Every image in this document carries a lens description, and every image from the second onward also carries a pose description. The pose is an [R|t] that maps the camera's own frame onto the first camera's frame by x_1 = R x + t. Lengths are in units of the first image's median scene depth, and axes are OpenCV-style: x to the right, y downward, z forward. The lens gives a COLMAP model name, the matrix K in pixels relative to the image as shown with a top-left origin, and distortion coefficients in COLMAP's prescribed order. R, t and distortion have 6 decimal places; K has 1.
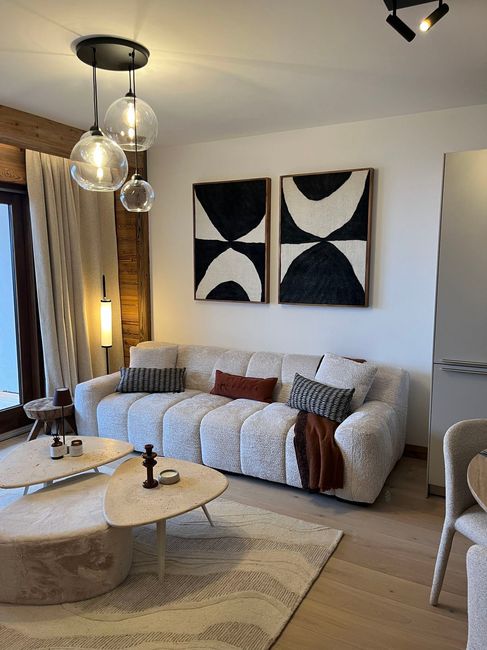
lens RADIAL K [[491.5, 0, 244.8], [0, 491.5, 329.0], [0, 0, 1]] dist [0.011763, -0.011948]
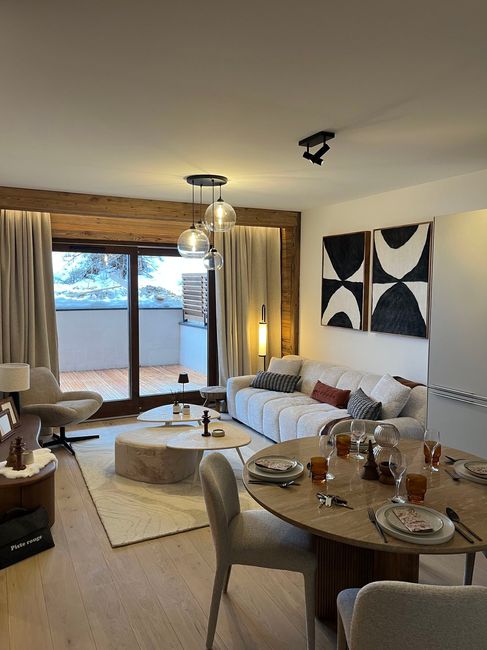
lens RADIAL K [[491.5, 0, 241.5], [0, 491.5, 326.6], [0, 0, 1]] dist [0.011763, -0.011948]
pose [[0.817056, 0.052083, -0.574201, 0.523558], [-0.080741, 0.996434, -0.024509, -0.008668], [0.570877, 0.066387, 0.818348, -0.190625]]
